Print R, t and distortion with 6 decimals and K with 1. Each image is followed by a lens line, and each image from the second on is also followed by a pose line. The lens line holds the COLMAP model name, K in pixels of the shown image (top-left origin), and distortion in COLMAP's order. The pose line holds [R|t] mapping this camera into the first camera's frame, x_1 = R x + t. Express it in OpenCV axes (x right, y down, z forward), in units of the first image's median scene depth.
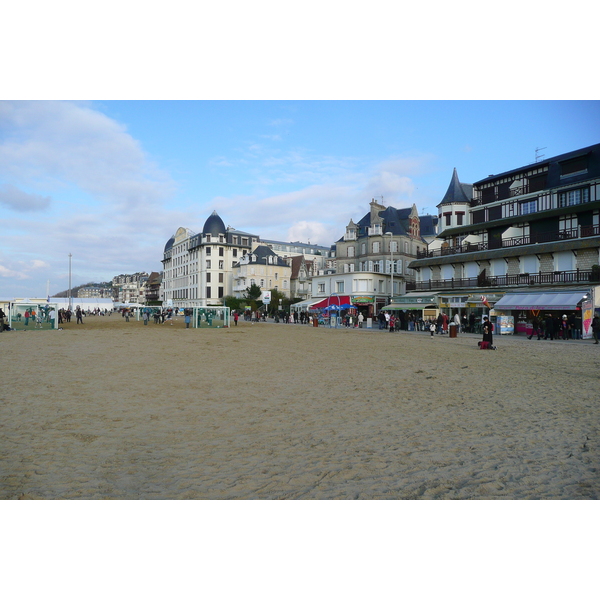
lens RADIAL K [[473.4, 0, 299.6], [0, 473.4, 297.4], [0, 0, 1]] dist [0.153371, -0.005255]
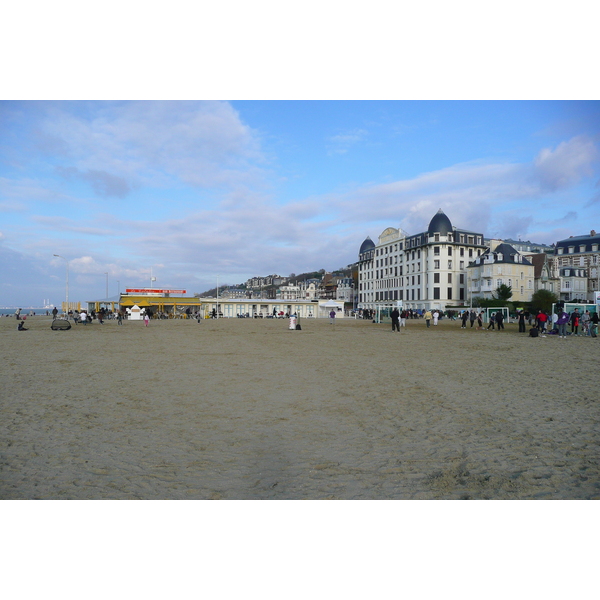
lens RADIAL K [[473.4, 0, 300.4], [0, 473.4, 305.0], [0, 0, 1]] dist [0.153371, -0.005255]
pose [[0.999530, -0.008846, 0.029338, -0.498147], [0.008431, 0.999863, 0.014247, -0.003099], [-0.029460, -0.013993, 0.999468, 0.031028]]
